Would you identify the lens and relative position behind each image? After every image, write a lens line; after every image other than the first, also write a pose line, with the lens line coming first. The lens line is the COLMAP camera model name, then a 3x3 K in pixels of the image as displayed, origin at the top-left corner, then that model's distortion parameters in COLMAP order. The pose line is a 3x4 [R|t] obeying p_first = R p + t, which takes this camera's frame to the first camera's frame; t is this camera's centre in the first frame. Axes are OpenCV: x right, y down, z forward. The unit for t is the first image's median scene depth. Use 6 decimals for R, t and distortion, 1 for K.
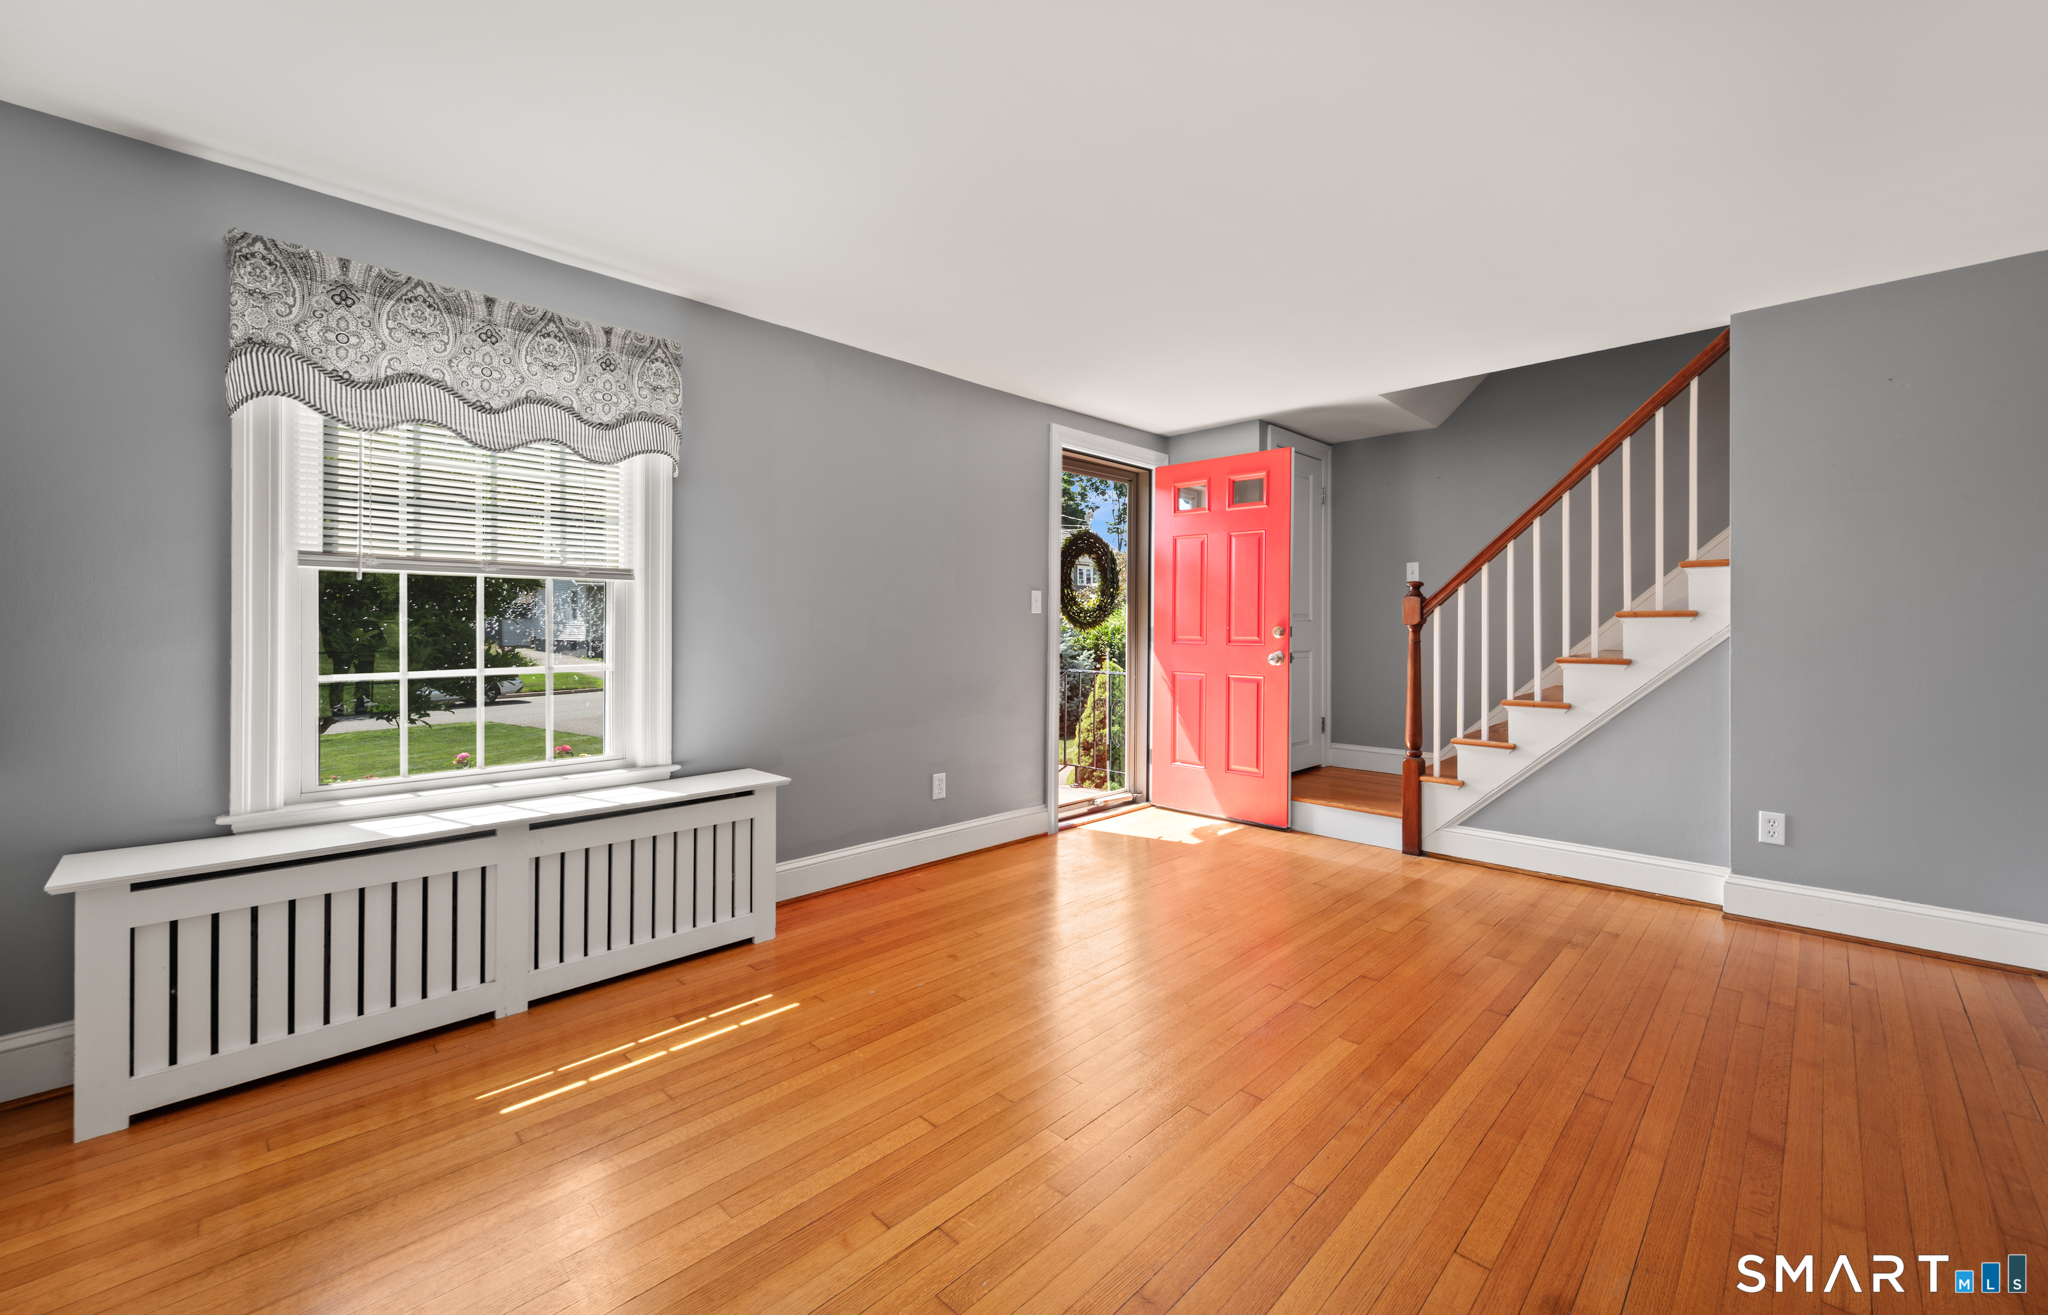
lens RADIAL K [[811.9, 0, 1030.2], [0, 811.9, 625.0], [0, 0, 1]] dist [-0.000886, 0.000060]
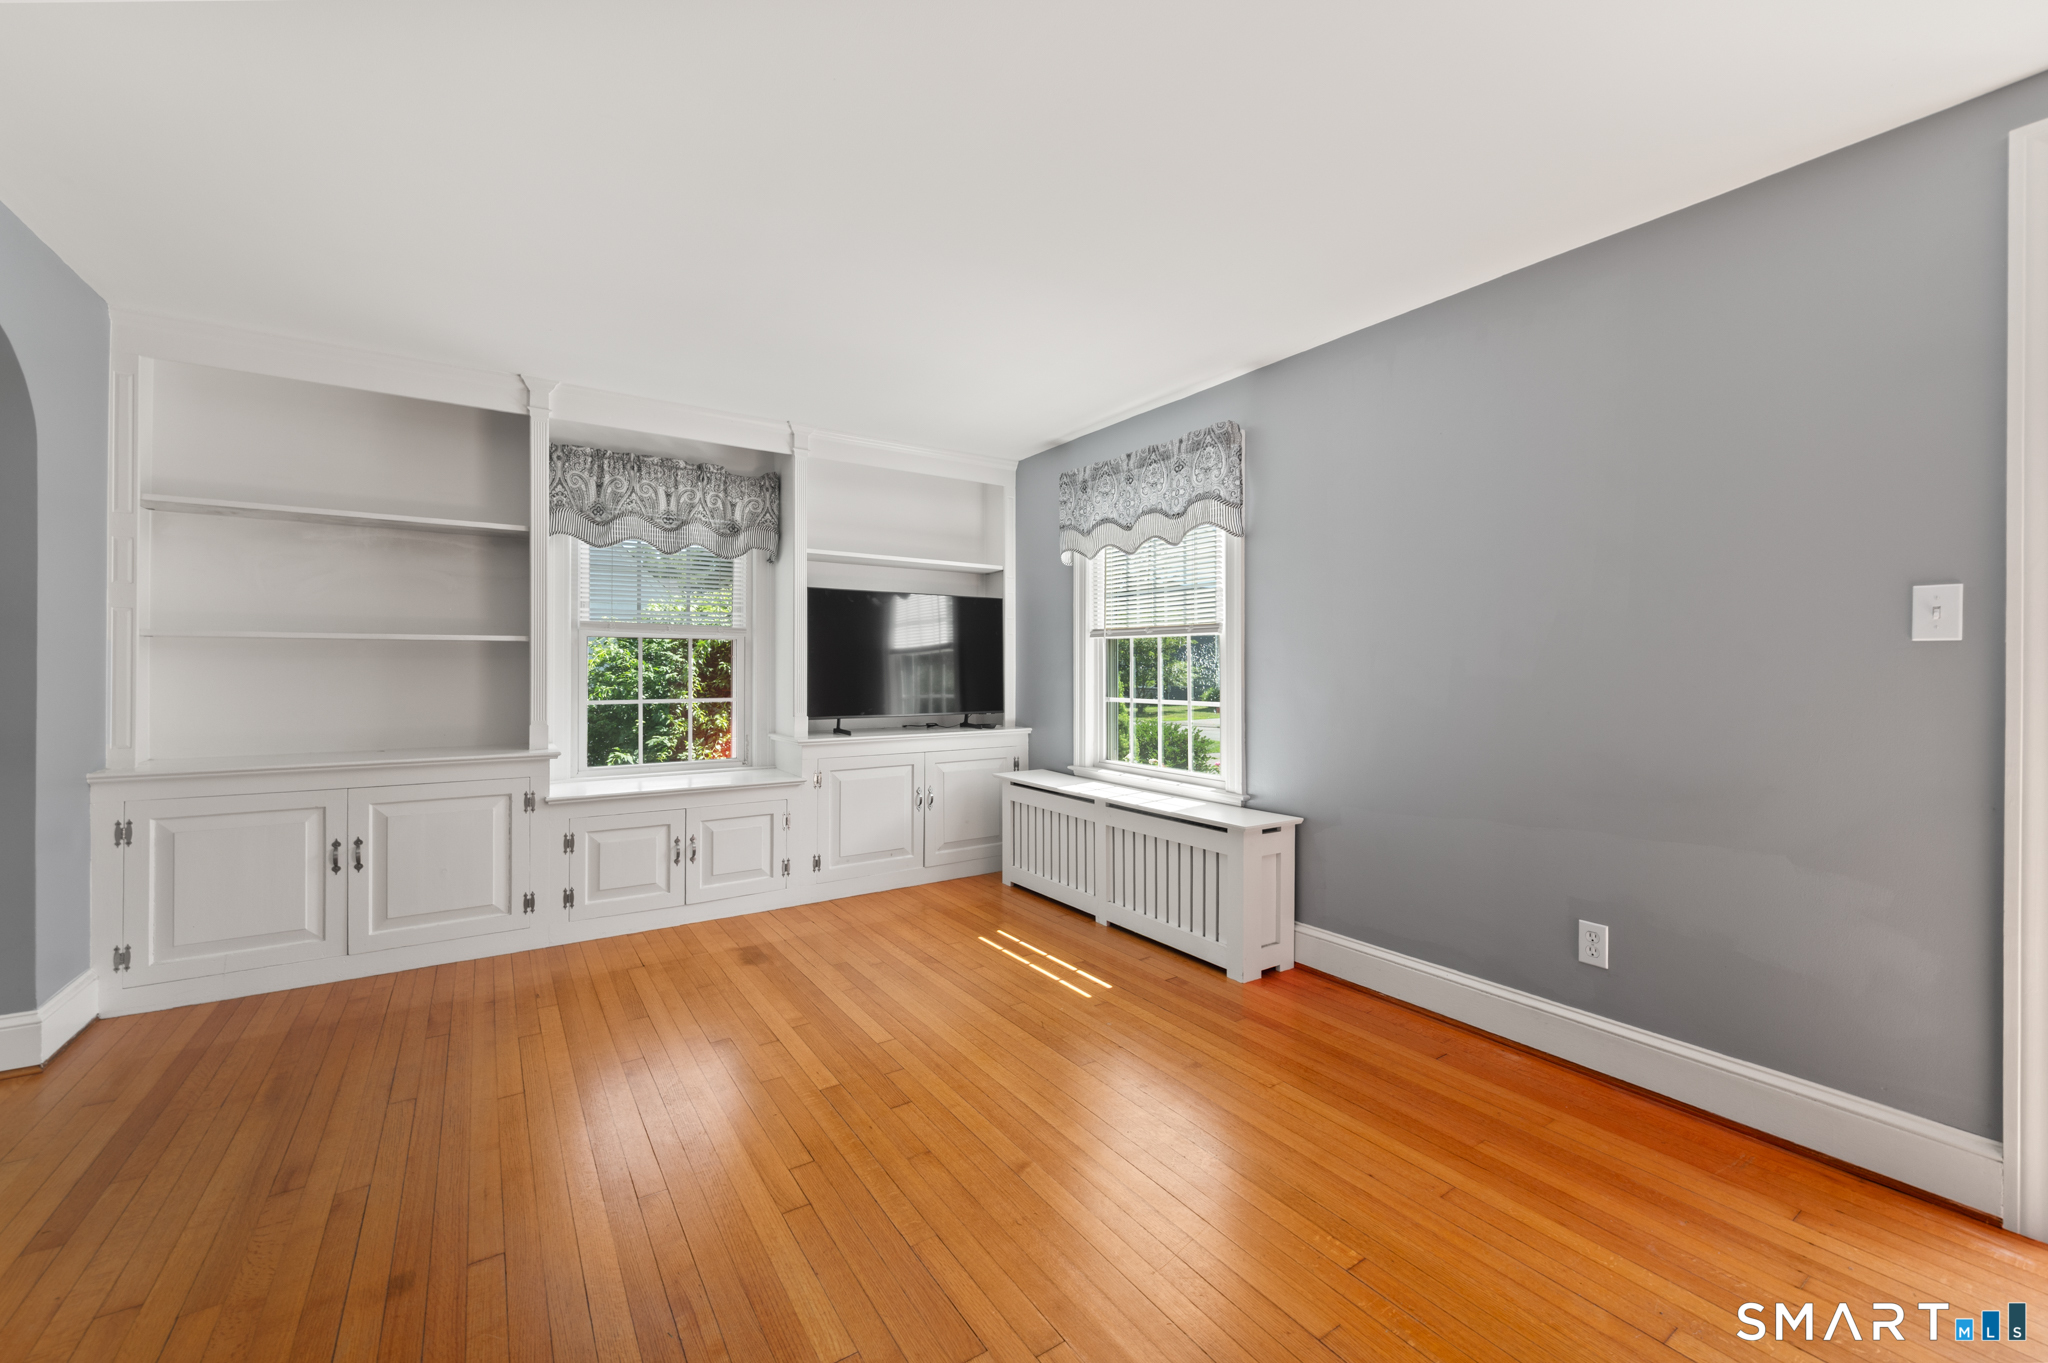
lens RADIAL K [[813.0, 0, 1033.8], [0, 813.0, 665.5], [0, 0, 1]] dist [0.000338, -0.000332]
pose [[-0.197298, -0.005228, -0.980330, 0.695860], [-0.000983, 0.999986, -0.005135, -0.000056], [0.980343, -0.000050, -0.197300, 0.914830]]
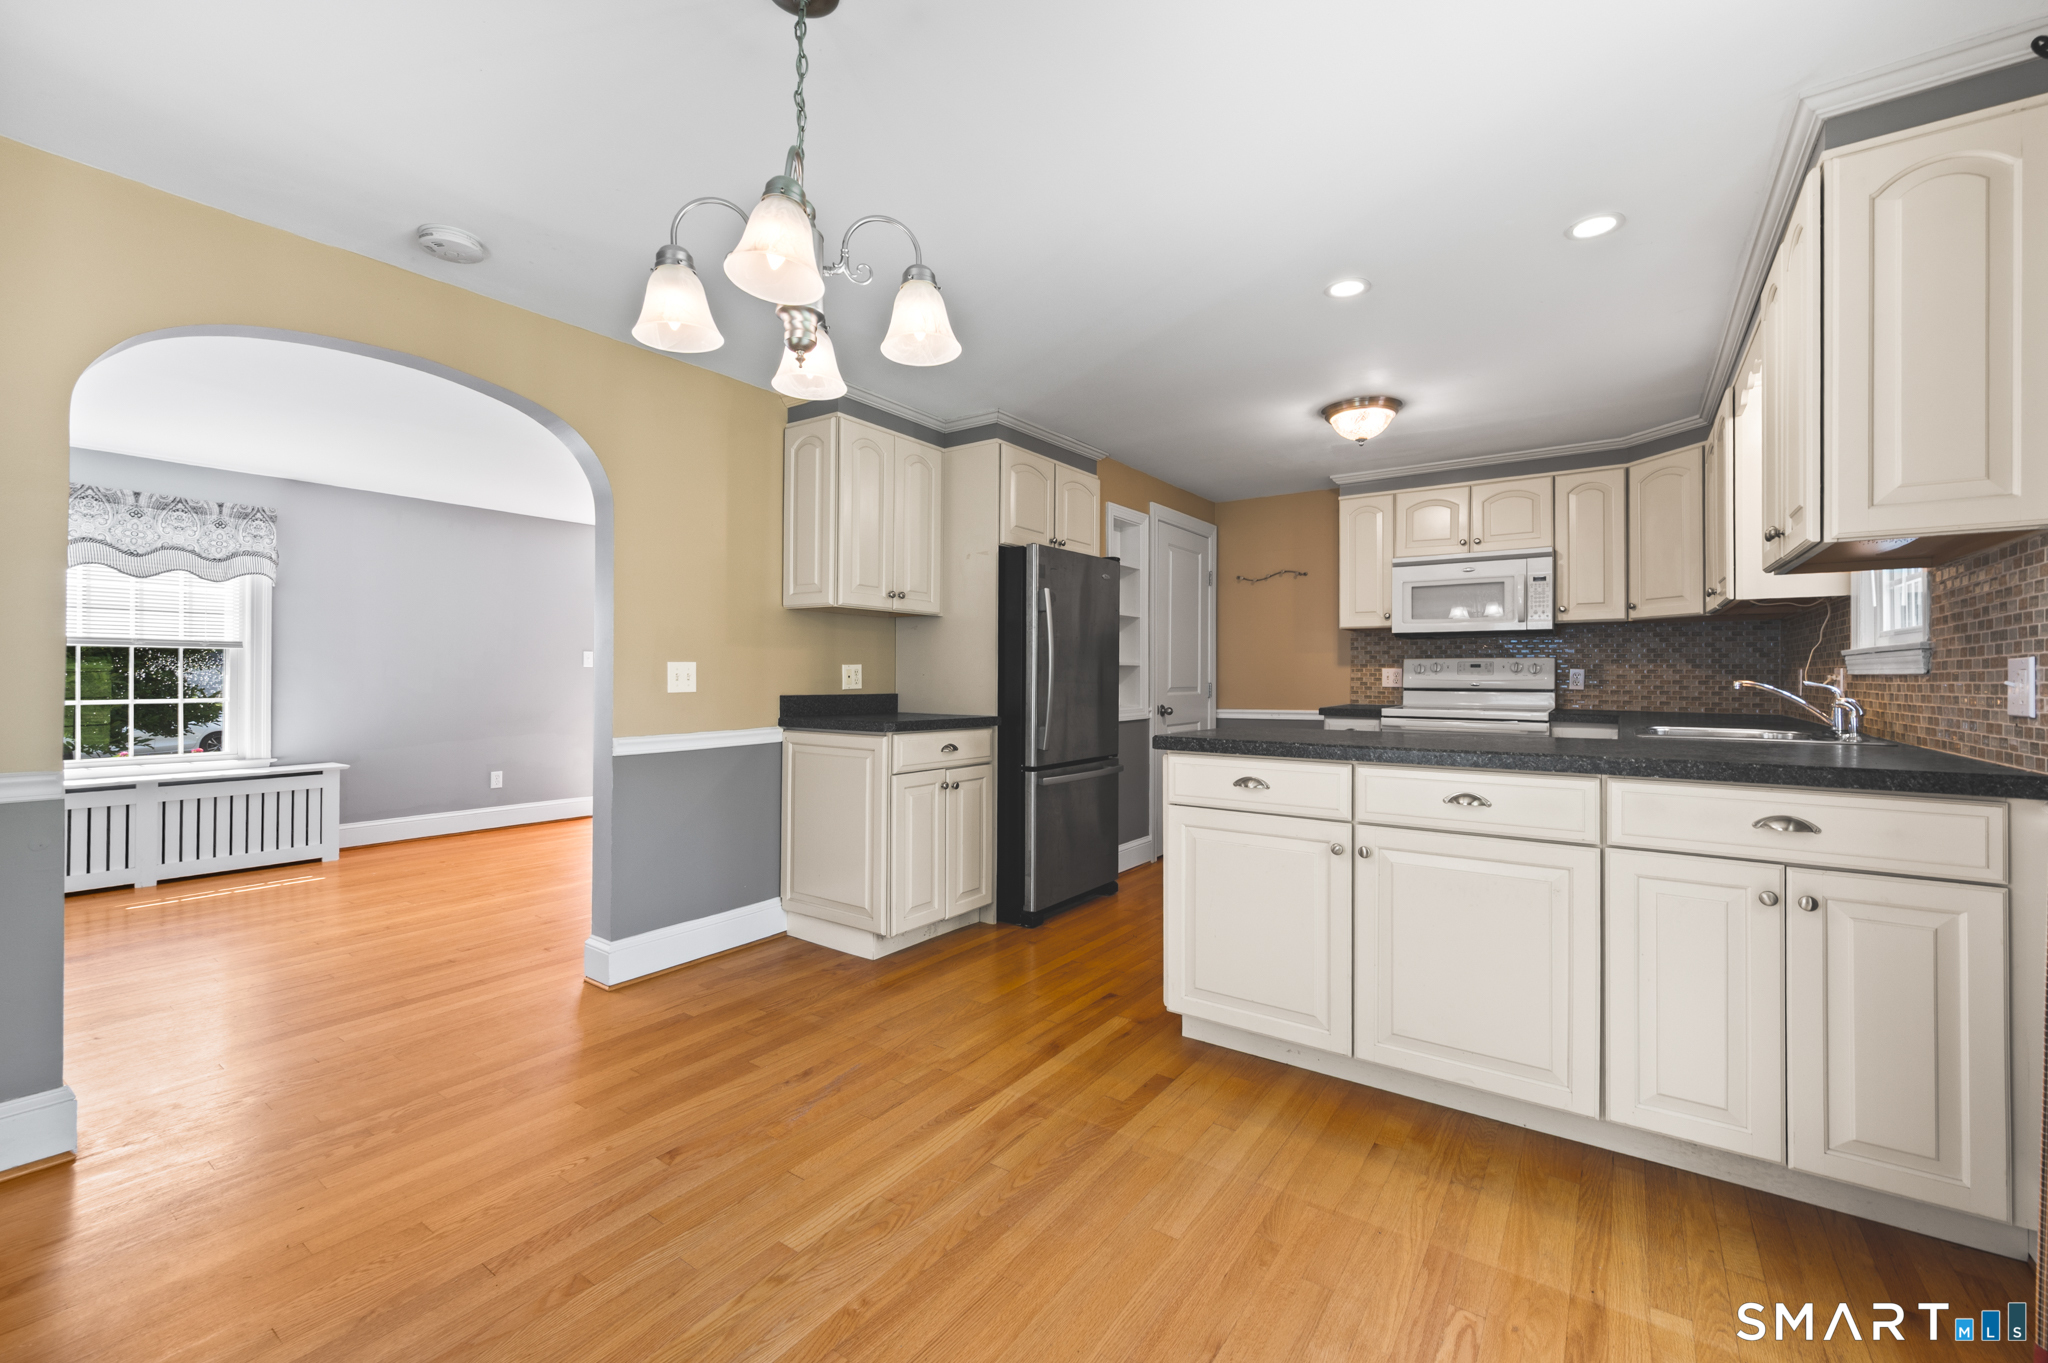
lens RADIAL K [[840.8, 0, 1029.1], [0, 840.8, 671.4], [0, 0, 1]] dist [-0.000004, 0.000113]
pose [[0.987553, 0.002039, 0.157276, 0.805273], [-0.001462, 0.999992, -0.003780, -0.002342], [-0.157282, 0.003503, 0.987547, -0.930713]]
